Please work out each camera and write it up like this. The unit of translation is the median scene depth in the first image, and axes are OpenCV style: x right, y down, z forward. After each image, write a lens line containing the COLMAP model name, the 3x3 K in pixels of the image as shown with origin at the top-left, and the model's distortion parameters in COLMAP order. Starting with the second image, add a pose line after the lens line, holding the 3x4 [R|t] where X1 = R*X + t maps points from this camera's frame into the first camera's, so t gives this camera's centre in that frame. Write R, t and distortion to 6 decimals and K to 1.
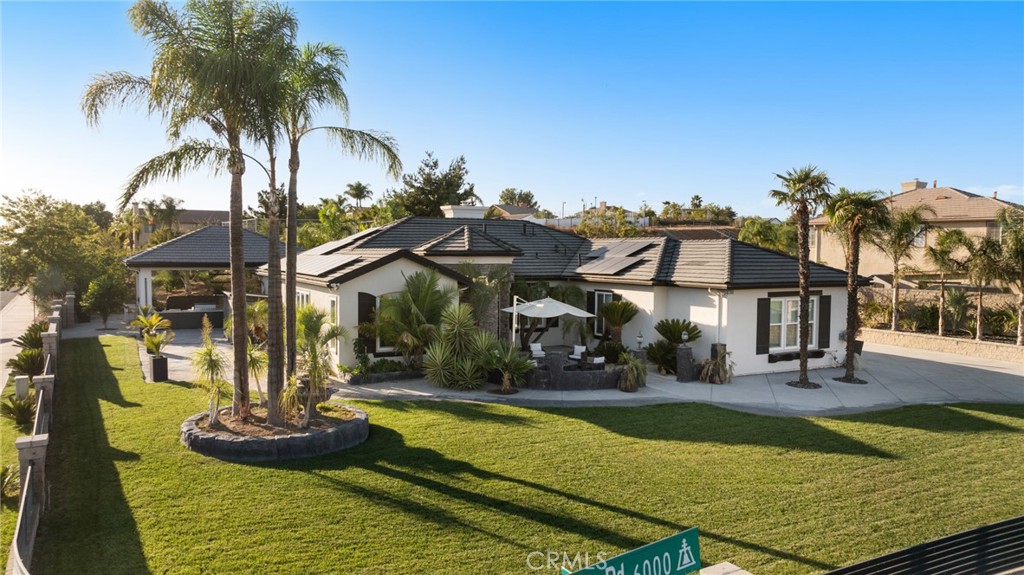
lens RADIAL K [[735.0, 0, 510.6], [0, 735.0, 285.7], [0, 0, 1]] dist [-0.027188, 0.031661]
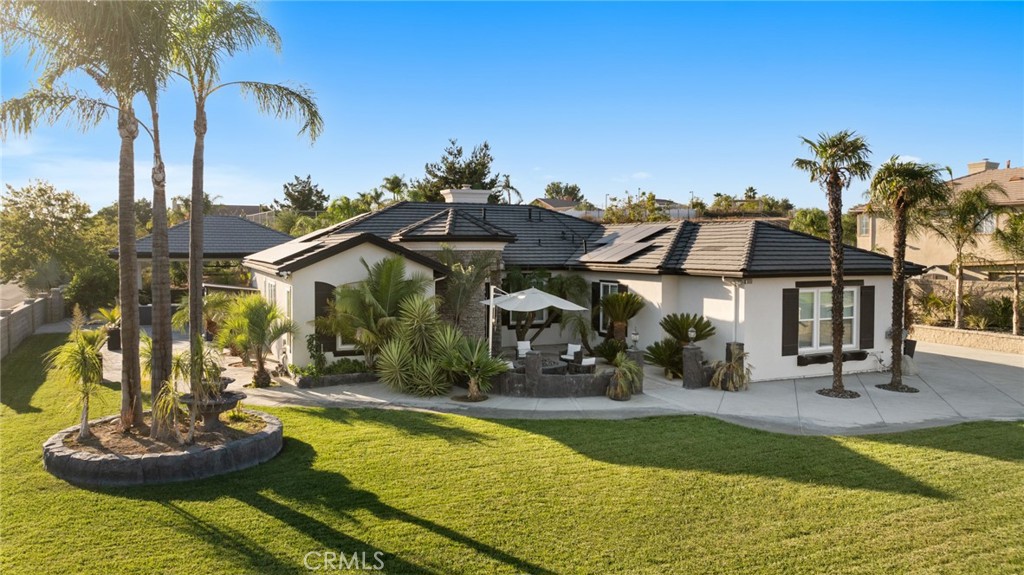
lens RADIAL K [[735.0, 0, 515.6], [0, 735.0, 263.9], [0, 0, 1]] dist [-0.027188, 0.031661]
pose [[0.997327, -0.002520, -0.073025, 0.099081], [0.000586, 0.999649, -0.026493, 0.011377], [0.073066, 0.026379, 0.996978, 0.149744]]
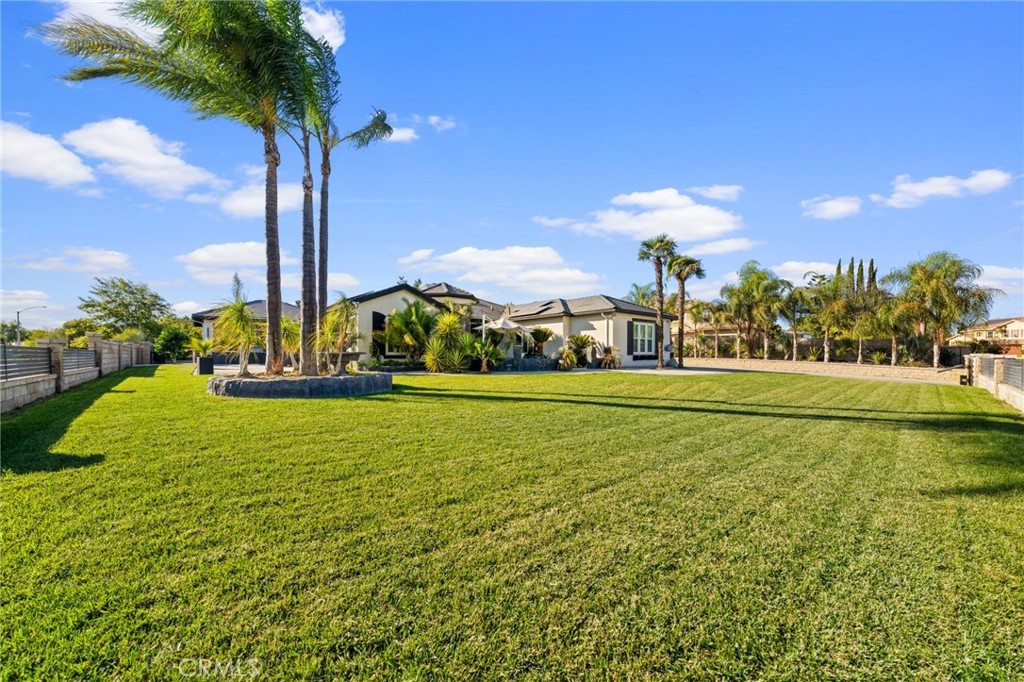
lens RADIAL K [[353.4, 0, 511.9], [0, 353.4, 357.8], [0, 0, 1]] dist [0.001180, -0.000267]
pose [[0.976851, -0.008918, 0.213737, -0.095465], [0.018295, 0.998953, -0.041932, 0.136742], [-0.213139, 0.044871, 0.975991, 0.294821]]
